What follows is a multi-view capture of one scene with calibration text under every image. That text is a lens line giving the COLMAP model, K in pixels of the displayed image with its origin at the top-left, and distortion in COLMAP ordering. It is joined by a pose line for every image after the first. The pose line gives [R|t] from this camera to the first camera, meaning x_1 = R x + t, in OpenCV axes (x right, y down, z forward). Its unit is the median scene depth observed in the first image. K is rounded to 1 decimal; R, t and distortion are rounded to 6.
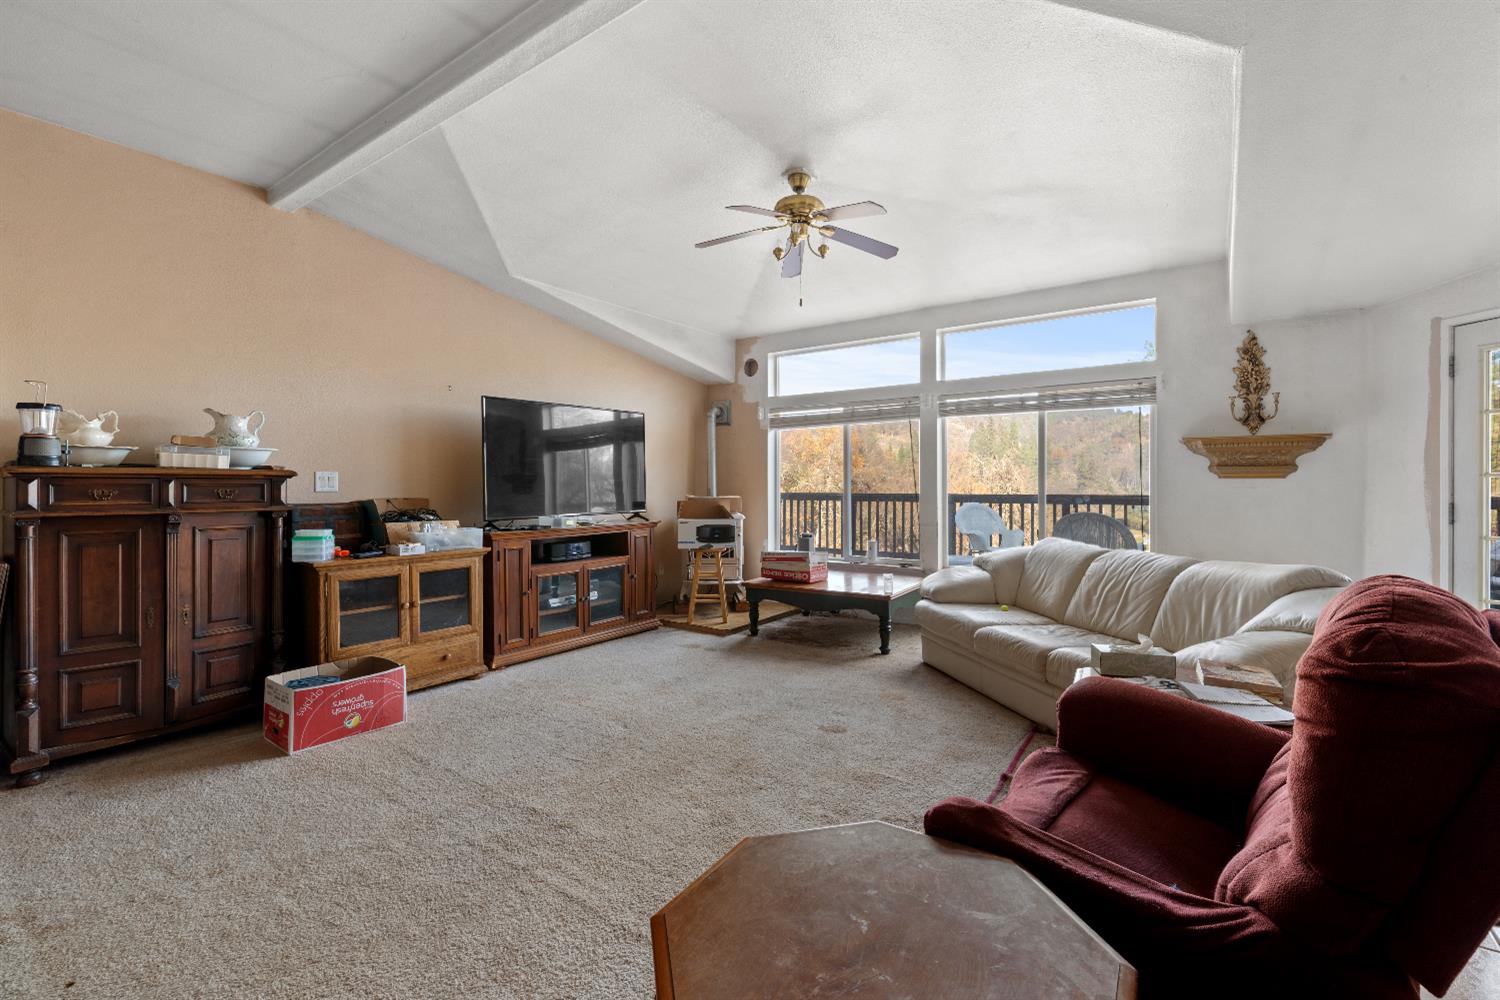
lens RADIAL K [[656.9, 0, 749.5], [0, 656.9, 486.3], [0, 0, 1]] dist [-0.001624, -0.000580]
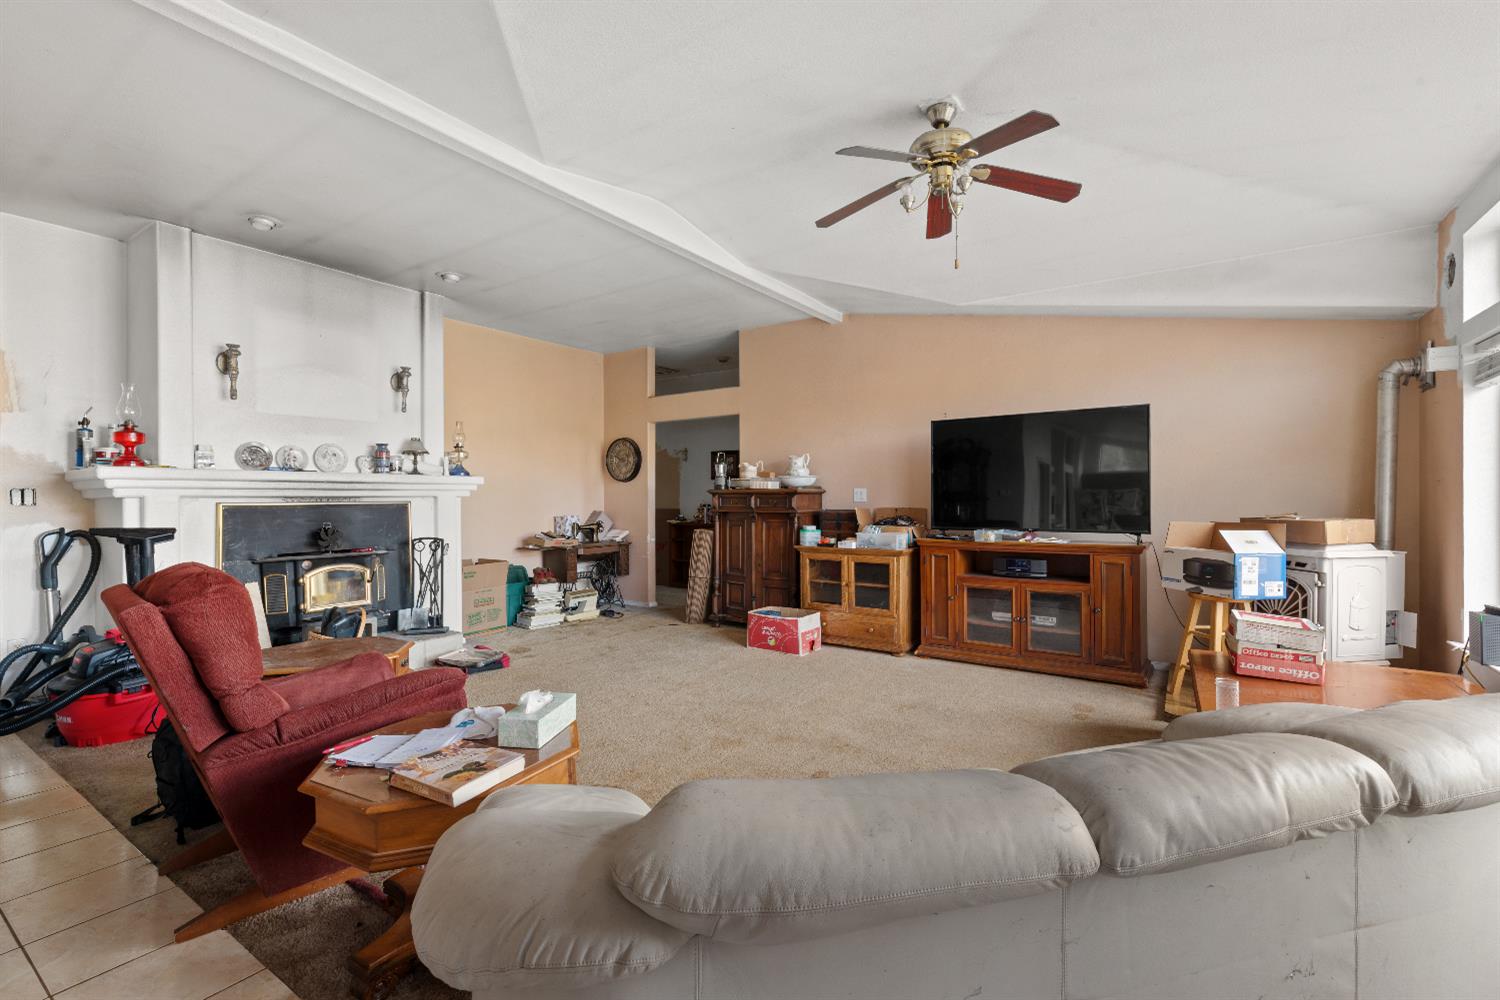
lens RADIAL K [[647.6, 0, 752.9], [0, 647.6, 494.0], [0, 0, 1]] dist [0.000239, -0.000026]
pose [[0.023854, -0.001021, -0.999715, 0.825839], [0.000061, 0.999999, -0.001020, -0.009032], [0.999715, -0.000037, 0.023854, 0.741803]]
